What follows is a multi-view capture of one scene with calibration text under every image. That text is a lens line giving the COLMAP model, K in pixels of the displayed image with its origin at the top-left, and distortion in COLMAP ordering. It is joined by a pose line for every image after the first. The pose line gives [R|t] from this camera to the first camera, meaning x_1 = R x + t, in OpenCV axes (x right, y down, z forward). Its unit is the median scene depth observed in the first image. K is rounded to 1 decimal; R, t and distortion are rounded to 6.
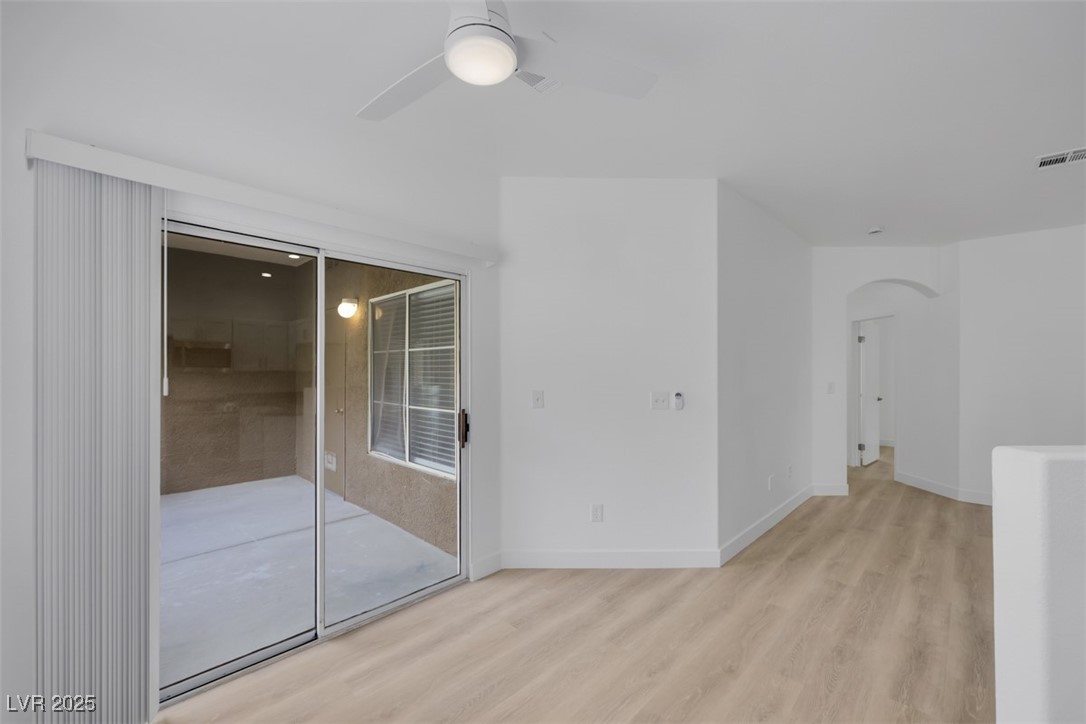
lens RADIAL K [[439.9, 0, 541.7], [0, 439.9, 367.8], [0, 0, 1]] dist [0.004985, 0.000410]
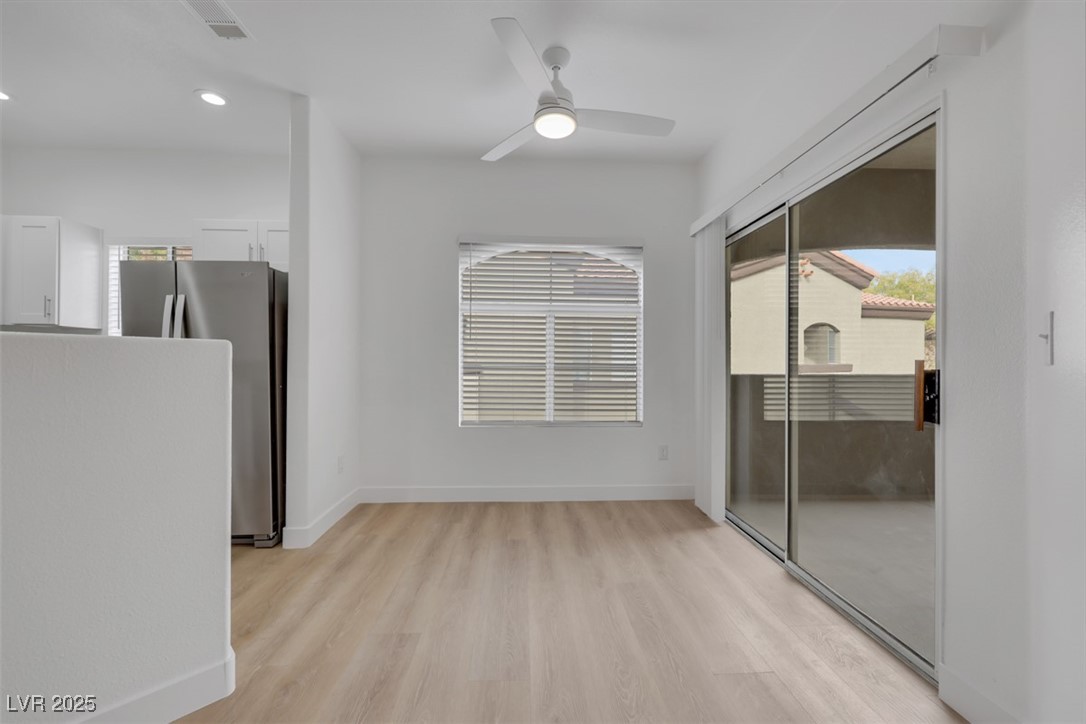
lens RADIAL K [[439.9, 0, 548.9], [0, 439.9, 362.3], [0, 0, 1]] dist [0.004985, 0.000410]
pose [[-0.672734, -0.002779, -0.739879, 0.467504], [0.000630, 0.999990, -0.004329, 0.084633], [0.739884, -0.003378, -0.672726, 0.889441]]
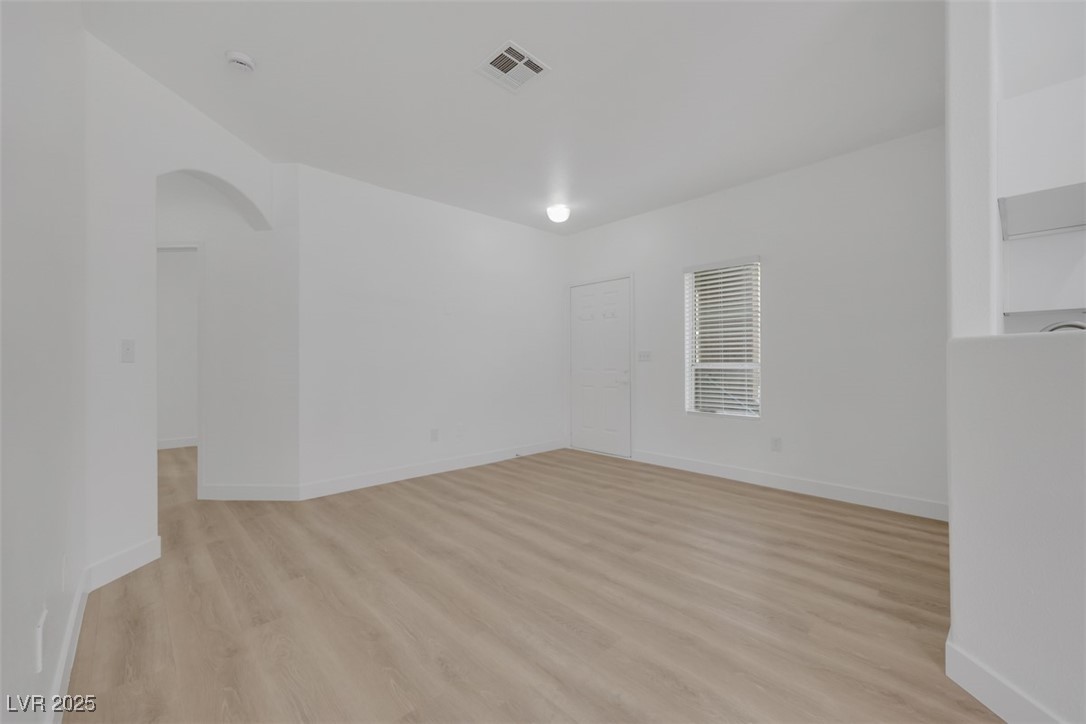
lens RADIAL K [[439.9, 0, 545.8], [0, 439.9, 363.7], [0, 0, 1]] dist [0.004985, 0.000410]
pose [[0.043842, -0.001103, 0.999038, 0.279371], [-0.000584, 0.999999, 0.001129, 0.086550], [-0.999038, -0.000633, 0.043842, 0.764995]]
